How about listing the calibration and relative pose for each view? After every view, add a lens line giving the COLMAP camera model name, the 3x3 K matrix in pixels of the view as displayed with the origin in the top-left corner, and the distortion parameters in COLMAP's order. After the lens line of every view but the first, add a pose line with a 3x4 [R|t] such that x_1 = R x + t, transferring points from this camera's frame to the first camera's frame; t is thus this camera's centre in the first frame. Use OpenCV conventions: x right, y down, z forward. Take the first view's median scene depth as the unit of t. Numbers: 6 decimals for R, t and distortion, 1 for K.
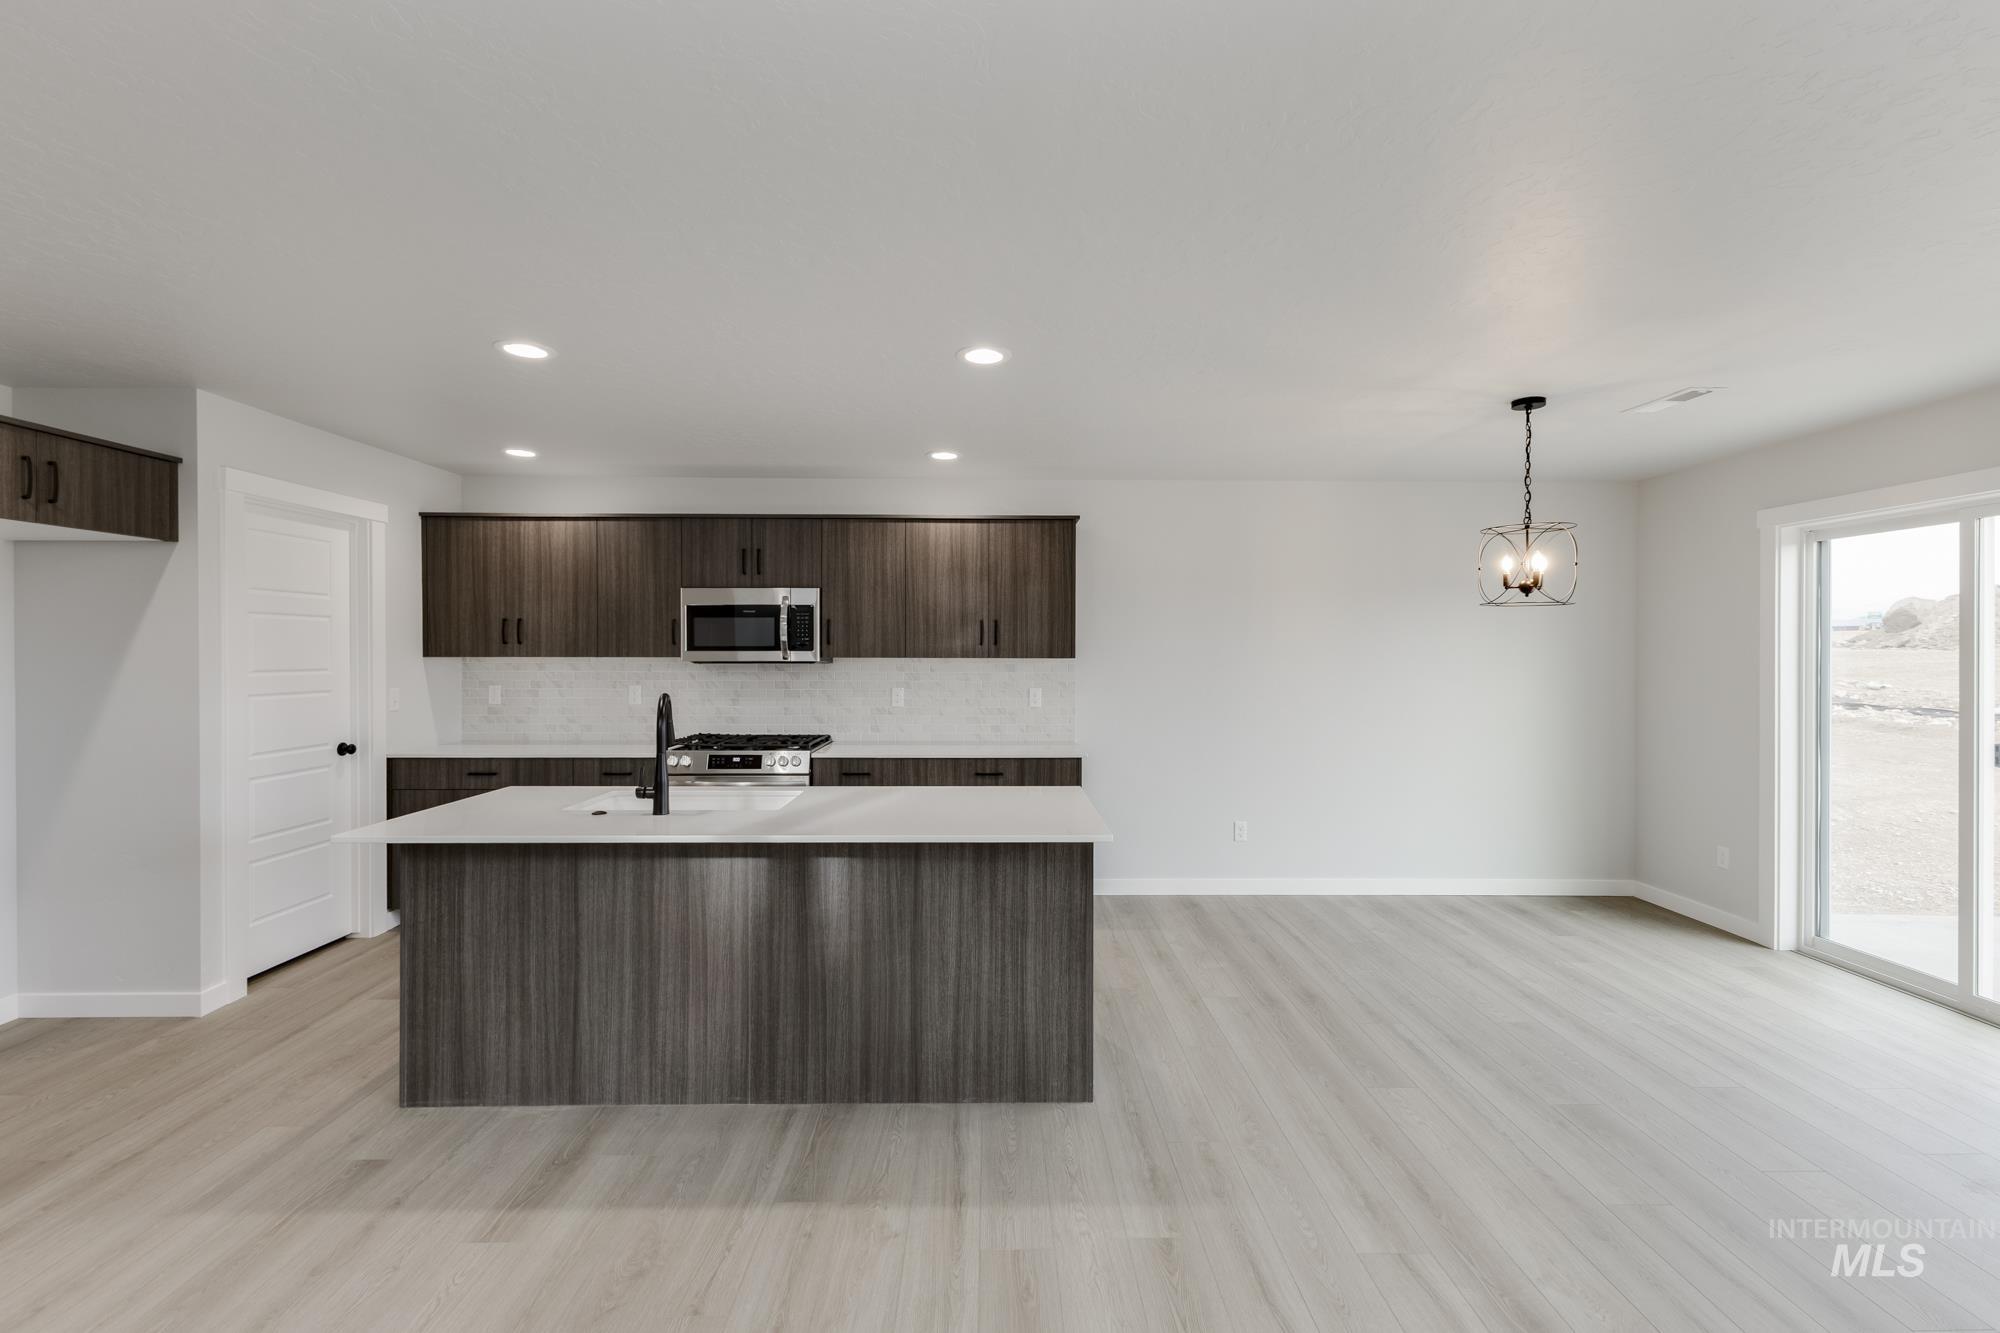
lens RADIAL K [[865.9, 0, 1002.5], [0, 865.9, 656.9], [0, 0, 1]] dist [0.005749, 0.000165]
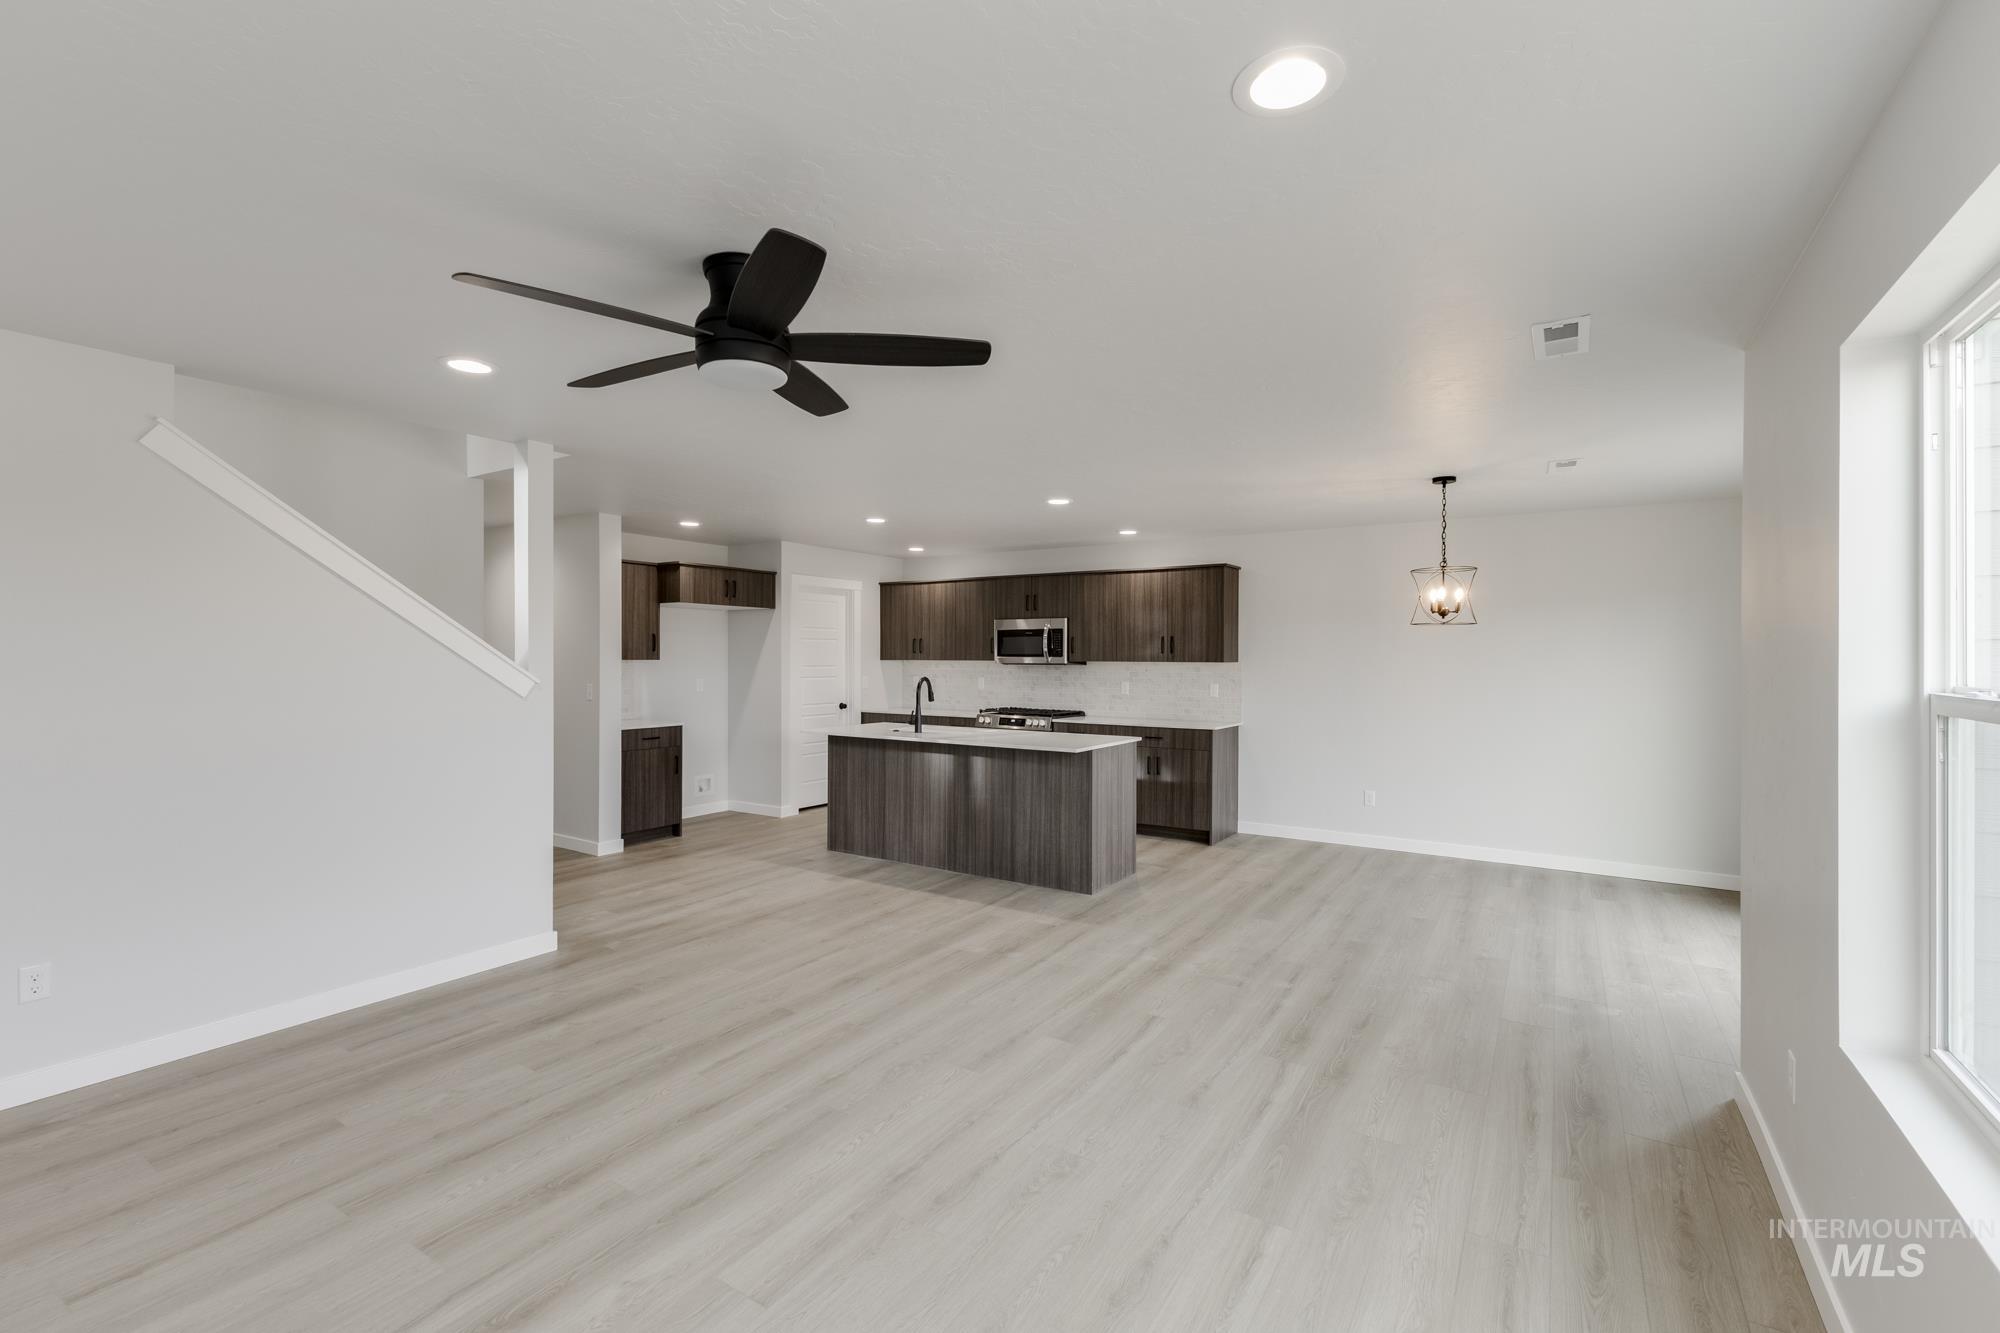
lens RADIAL K [[865.9, 0, 1002.5], [0, 865.9, 656.9], [0, 0, 1]] dist [0.005749, 0.000165]
pose [[0.834846, 0.001171, -0.550482, 0.597515], [-0.004943, 0.999973, -0.005369, 0.002111], [0.550461, 0.007204, 0.834830, -0.421531]]
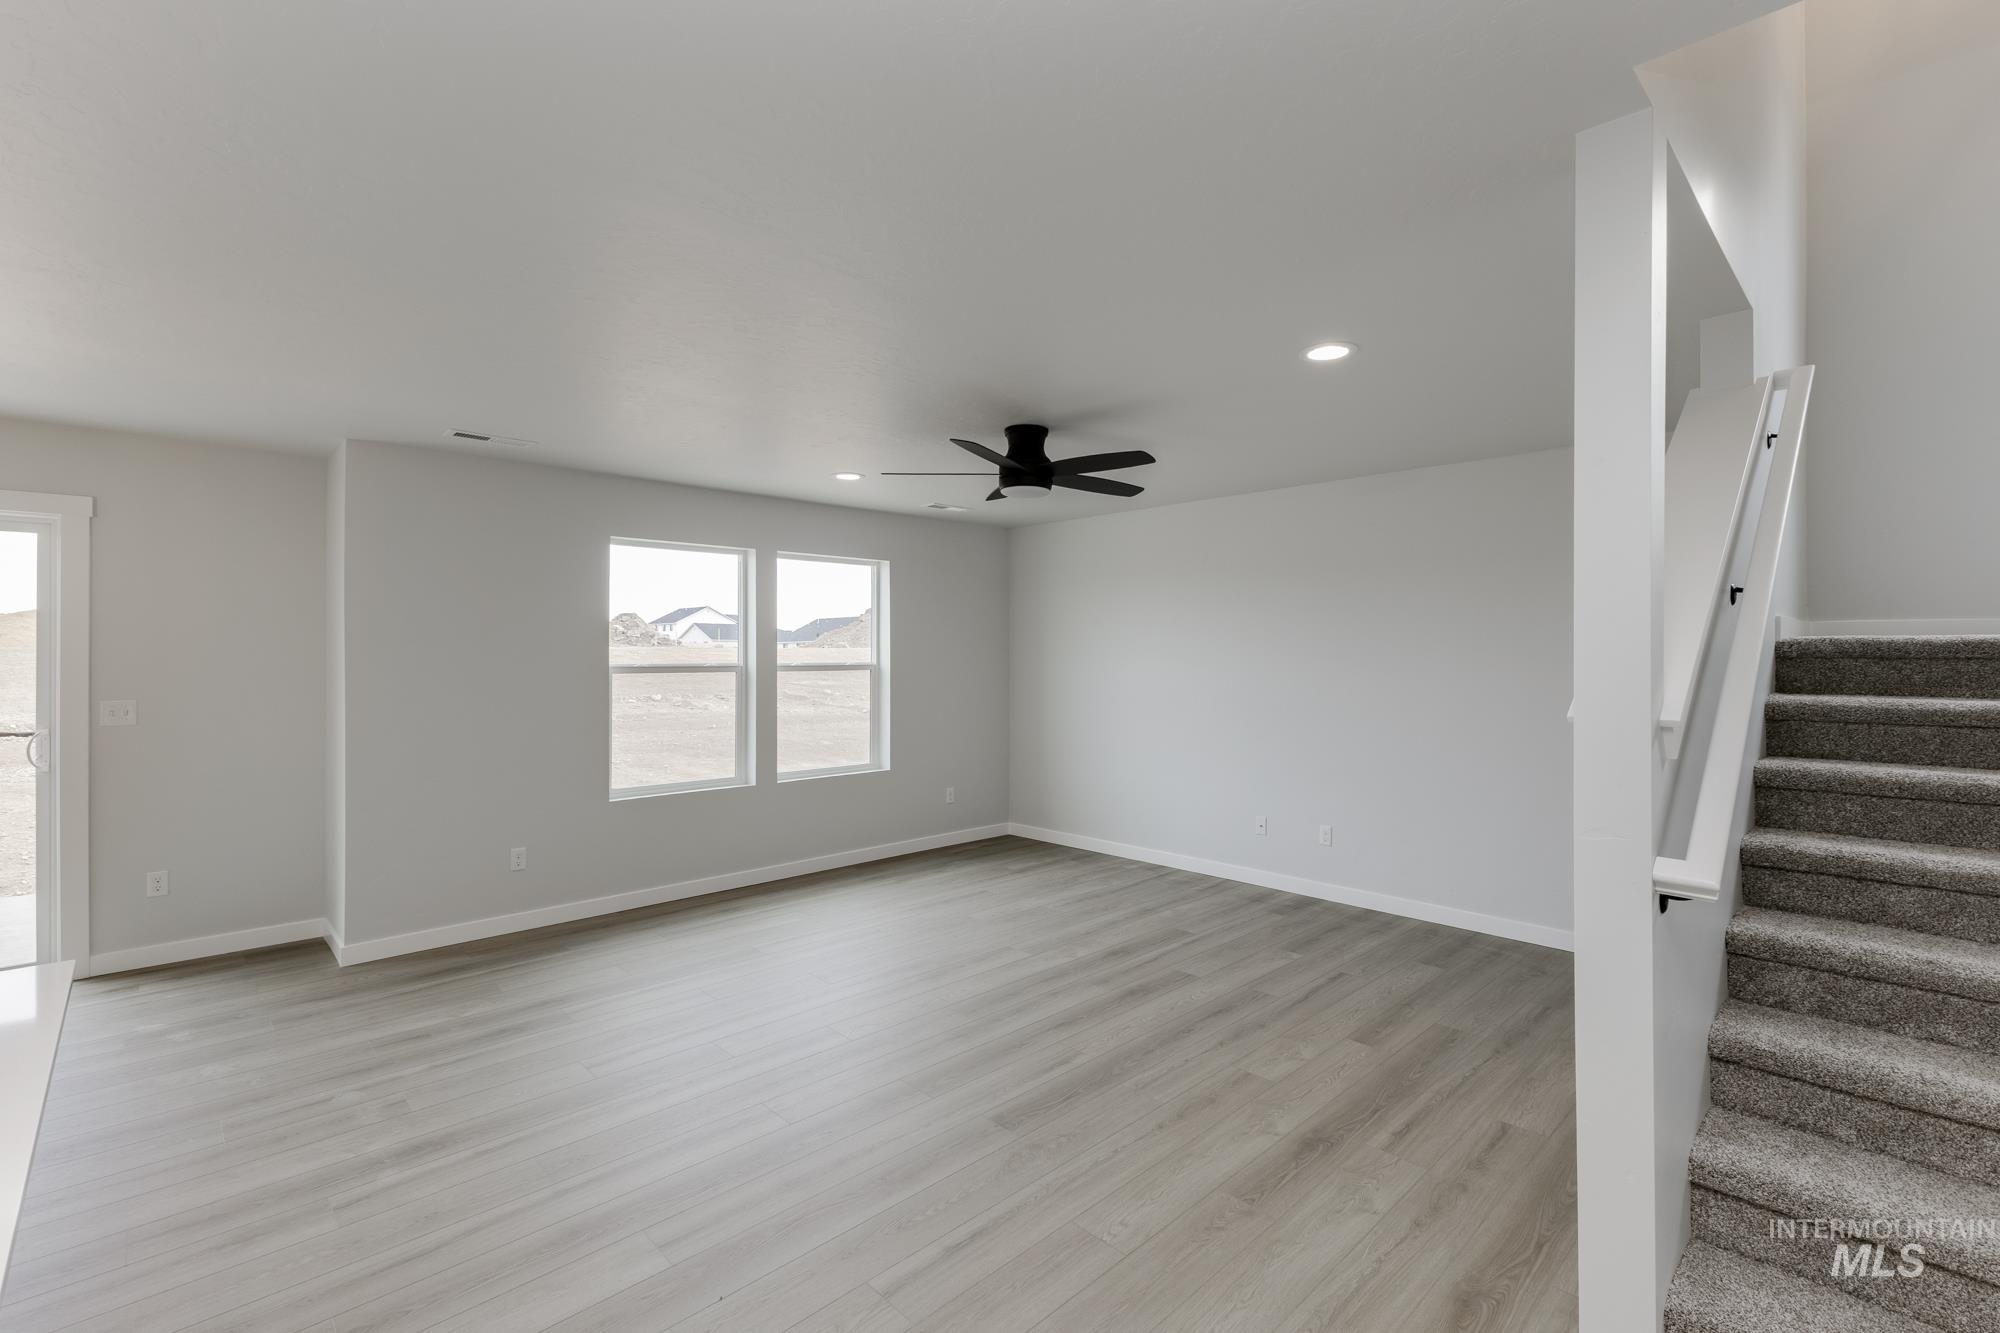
lens RADIAL K [[865.9, 0, 1002.5], [0, 865.9, 656.9], [0, 0, 1]] dist [0.005749, 0.000165]
pose [[-0.684065, -0.006539, 0.729391, -0.407337], [0.000810, 0.999952, 0.009724, -0.004709], [-0.729420, 0.007243, -0.684028, 0.512766]]
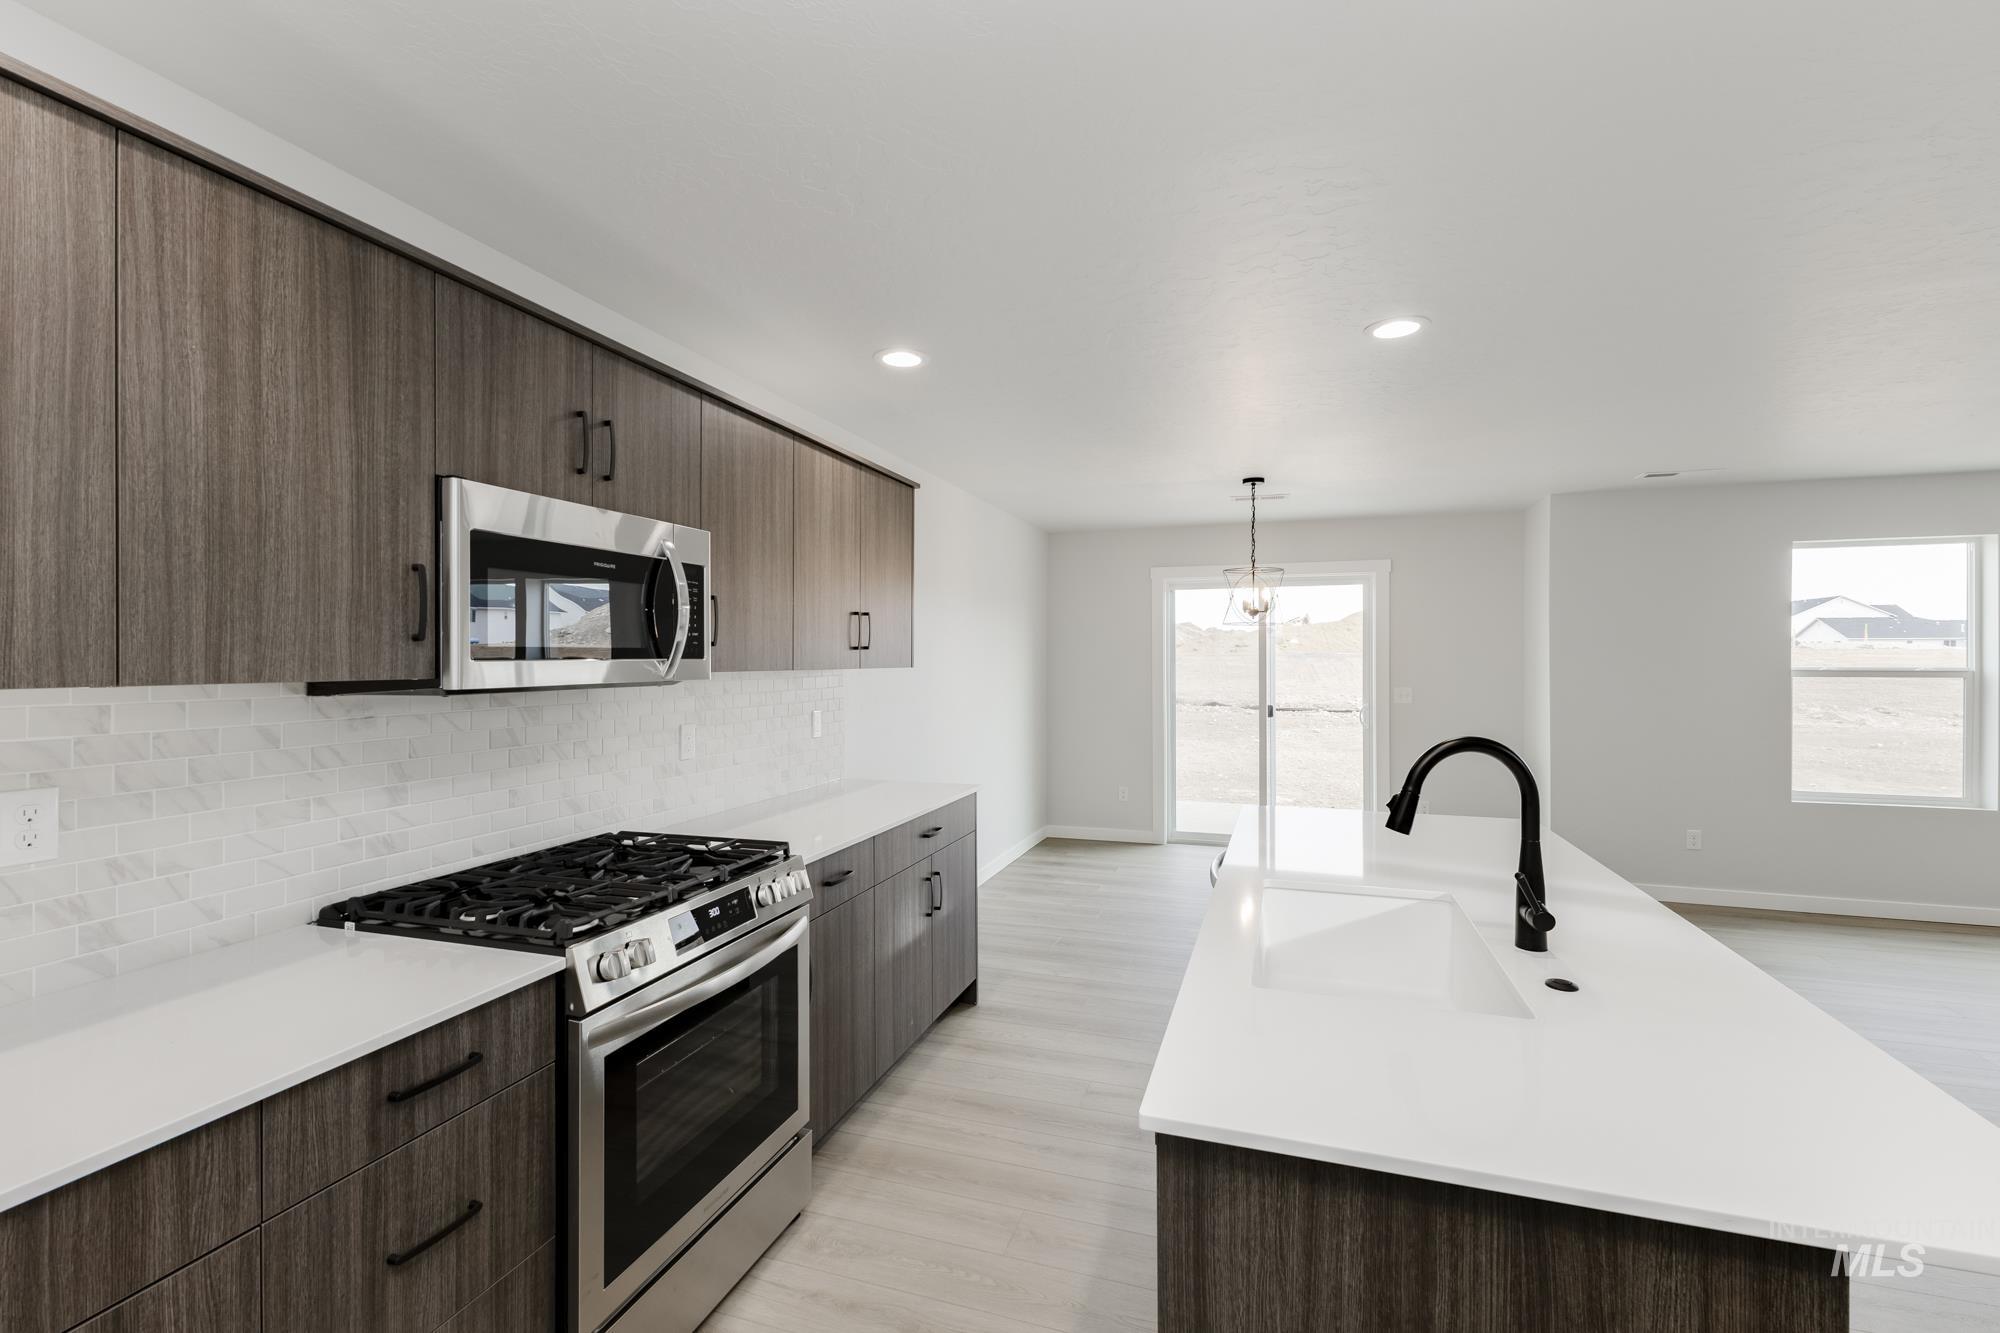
lens RADIAL K [[865.9, 0, 1002.5], [0, 865.9, 656.9], [0, 0, 1]] dist [0.005749, 0.000165]
pose [[0.327426, -0.002989, 0.944872, -0.652796], [0.008274, 0.999966, 0.000297, -0.006668], [-0.944841, 0.007721, 0.327439, 0.712068]]
